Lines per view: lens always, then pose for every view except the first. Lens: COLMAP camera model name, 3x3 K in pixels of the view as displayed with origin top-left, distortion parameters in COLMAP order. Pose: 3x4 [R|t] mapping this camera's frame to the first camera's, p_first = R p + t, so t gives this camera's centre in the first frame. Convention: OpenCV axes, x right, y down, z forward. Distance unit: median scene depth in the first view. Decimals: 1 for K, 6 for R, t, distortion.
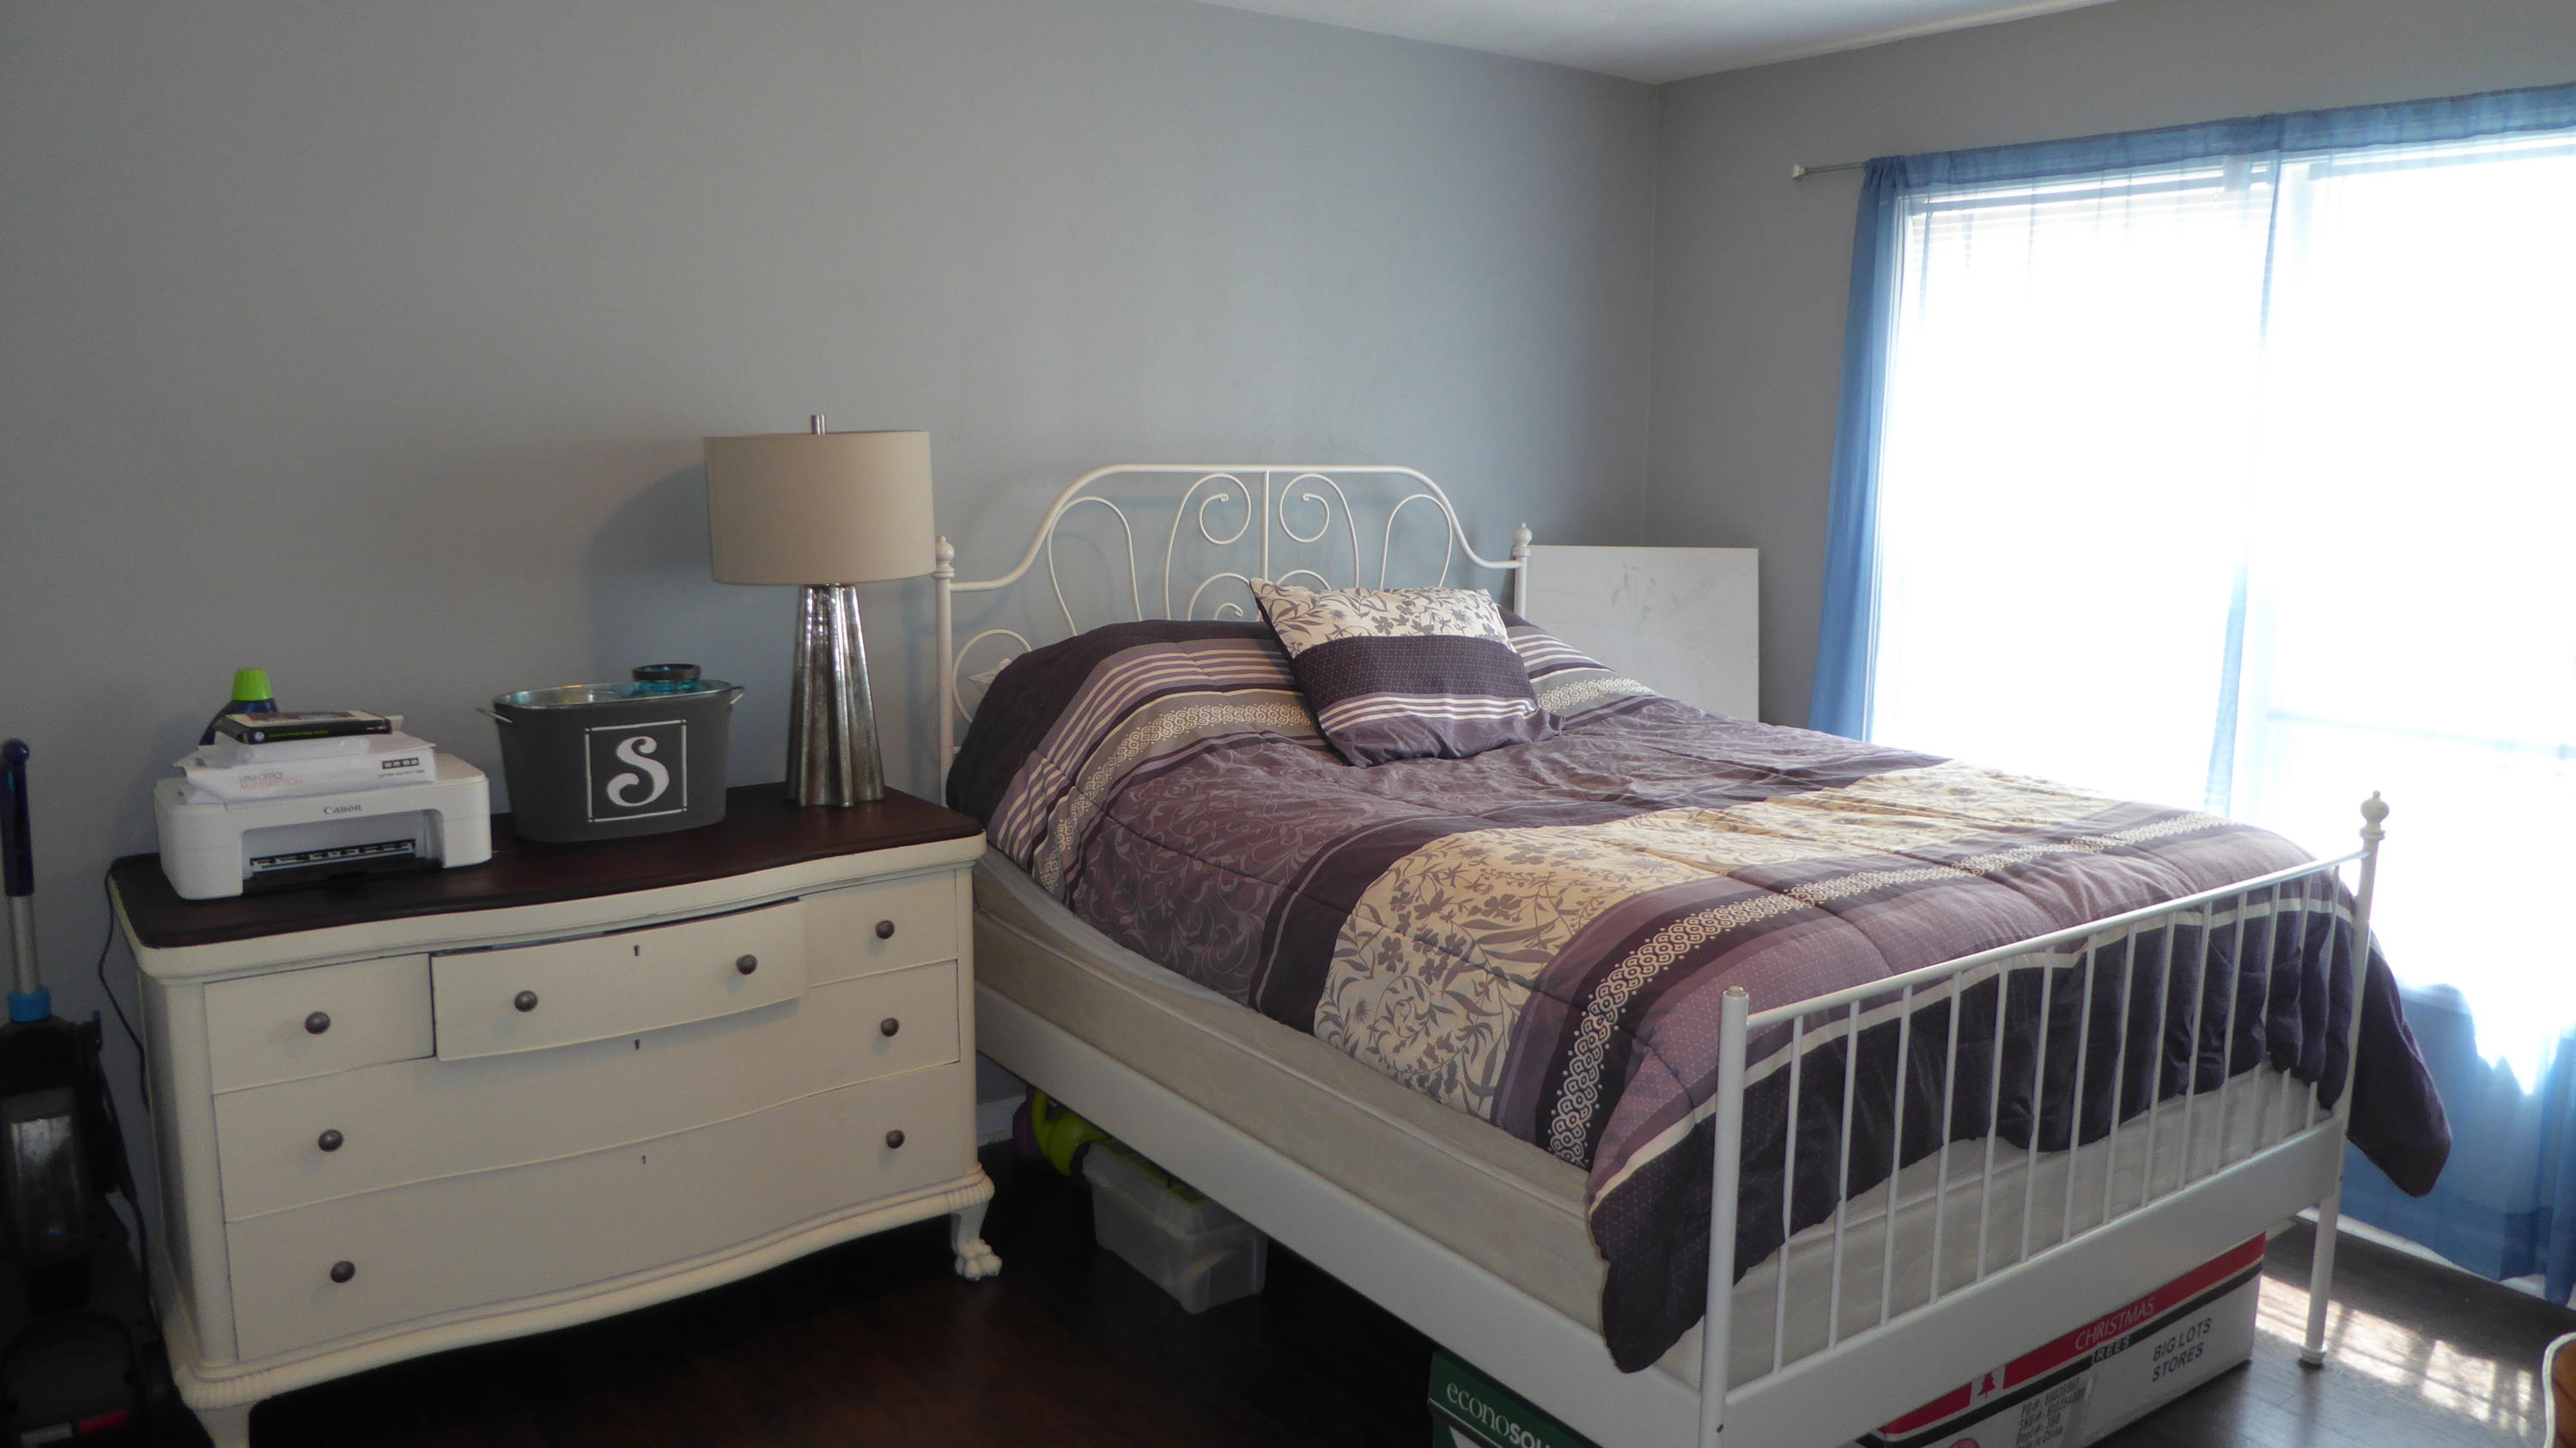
lens RADIAL K [[1860.9, 0, 1288.5], [0, 1860.9, 724.3], [0, 0, 1]] dist [-0.022296, 0.010344]
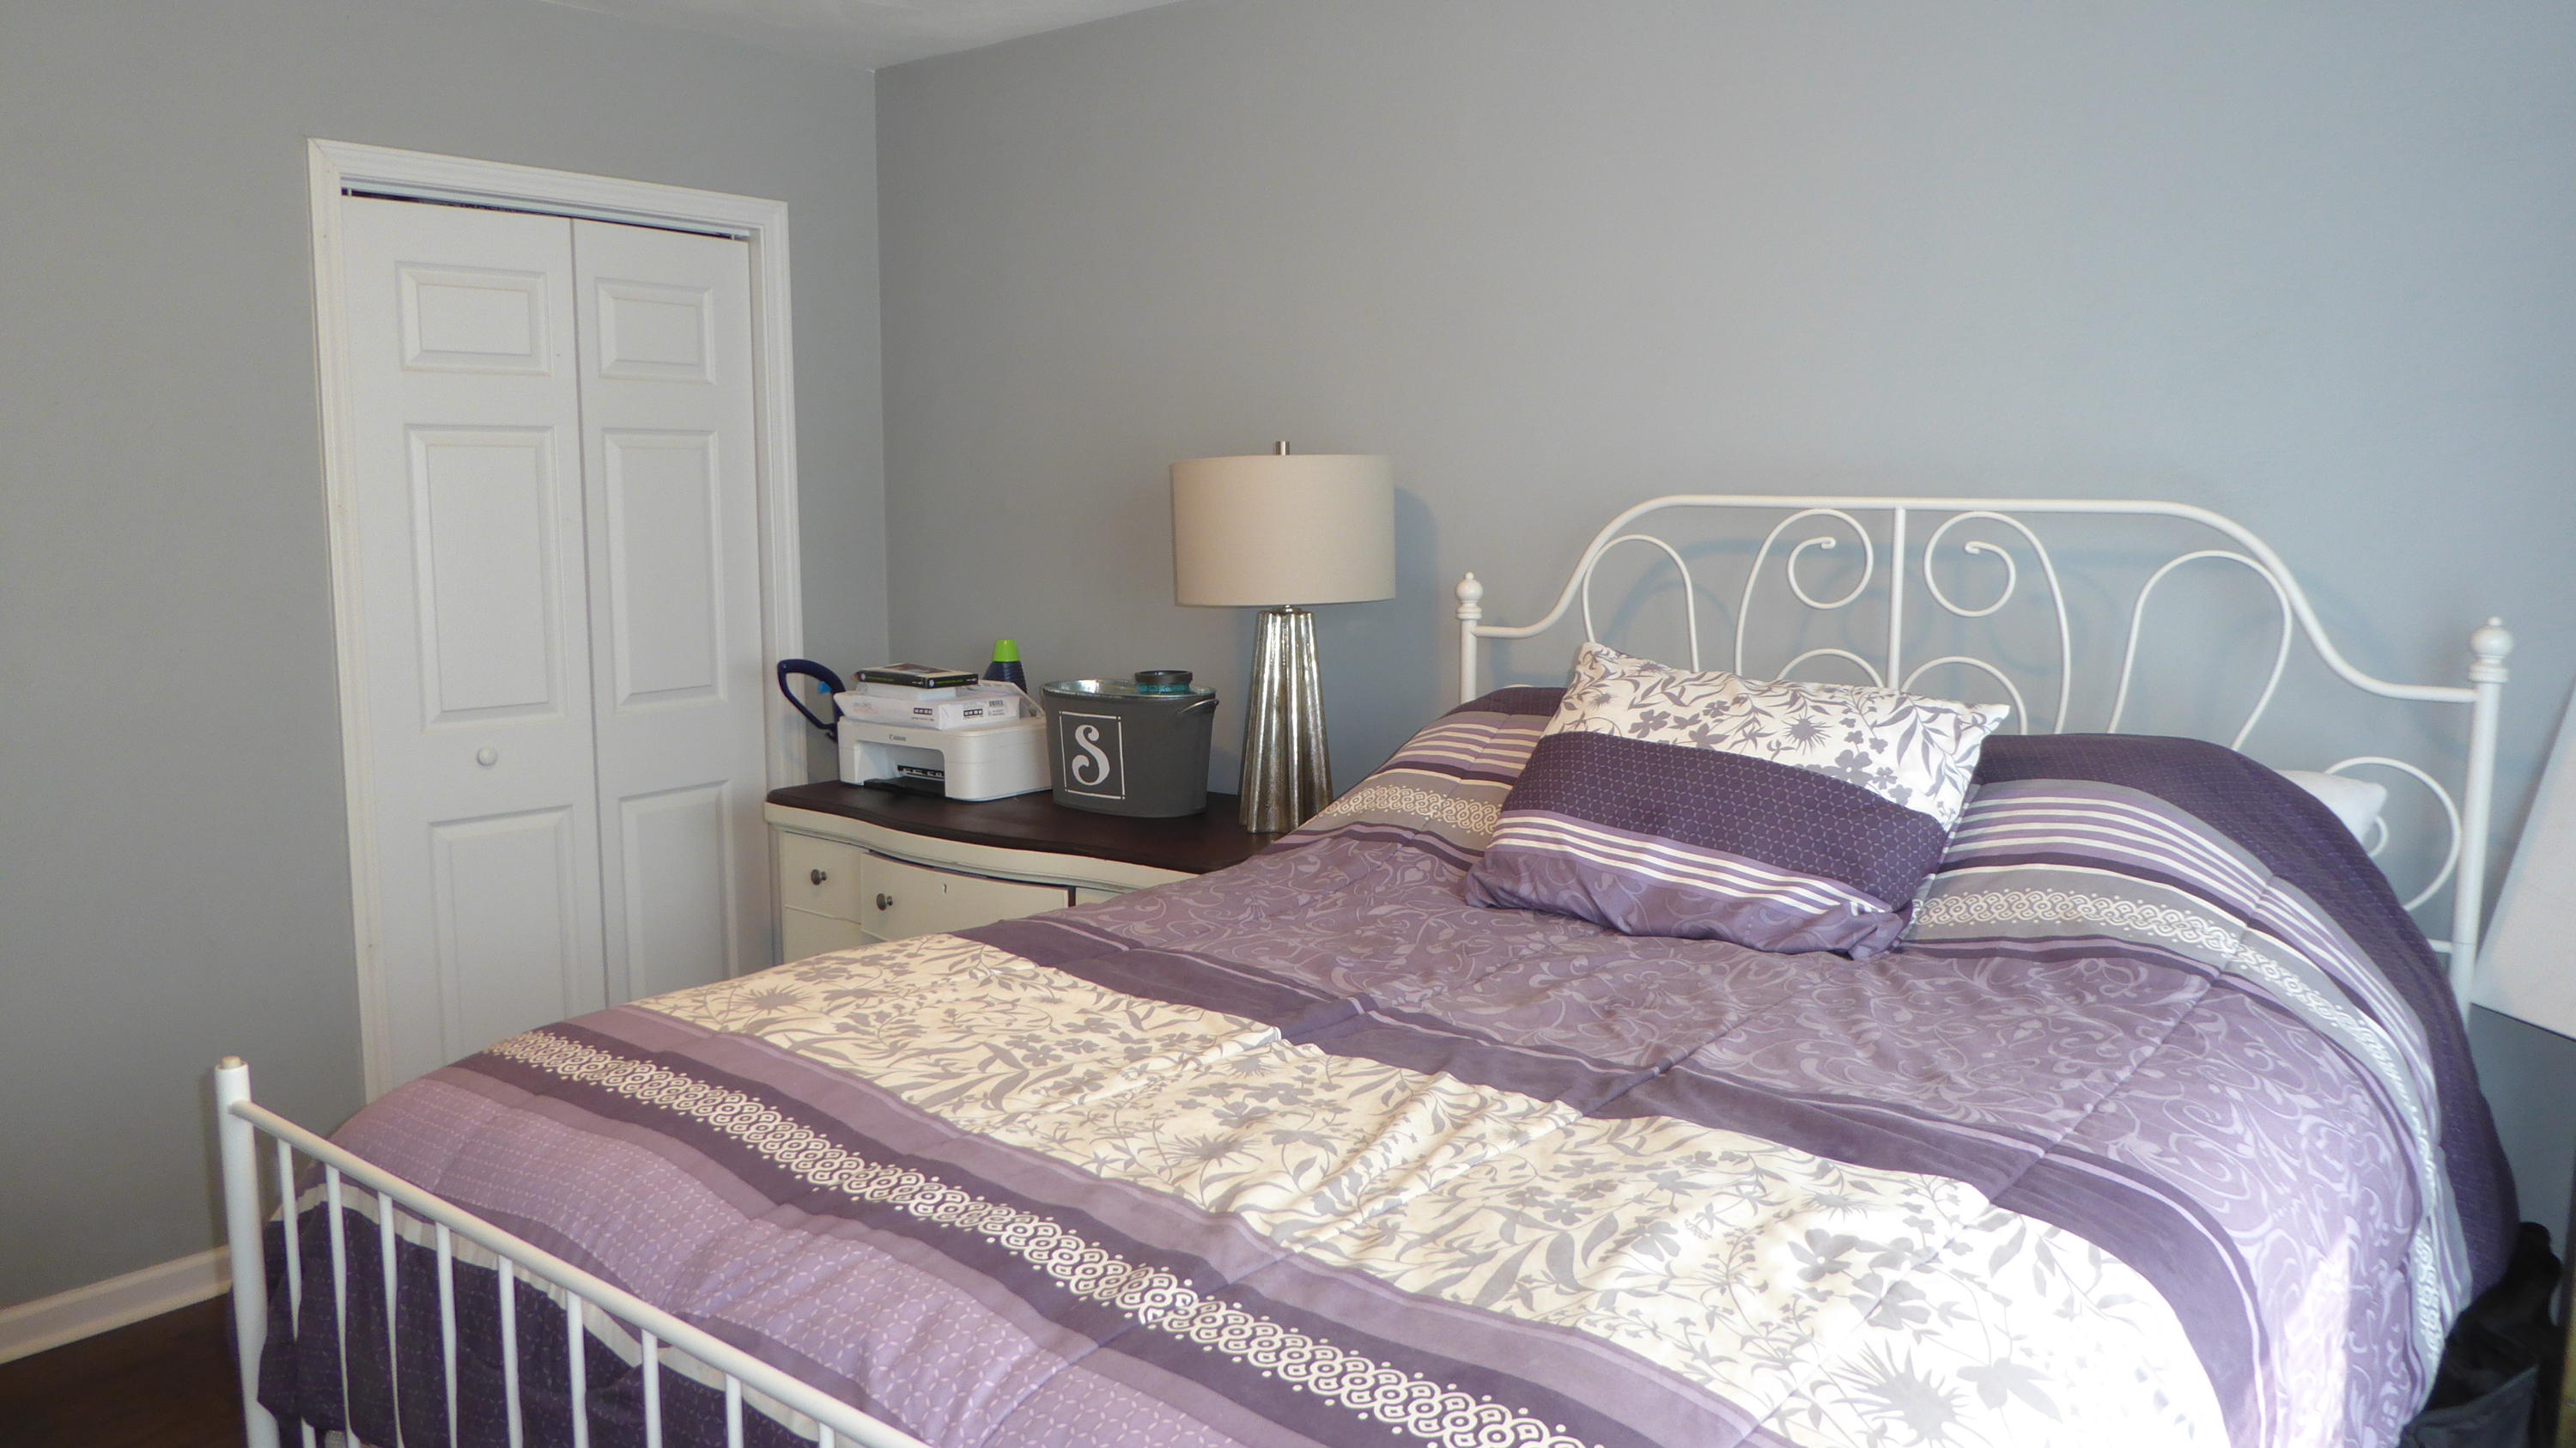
lens RADIAL K [[1860.9, 0, 1286.6], [0, 1860.9, 721.6], [0, 0, 1]] dist [-0.022296, 0.010344]
pose [[0.256698, 0.112294, -0.959946, 0.695913], [-0.148429, 0.986025, 0.075654, -0.089073], [0.955026, 0.123064, 0.269778, 0.712781]]
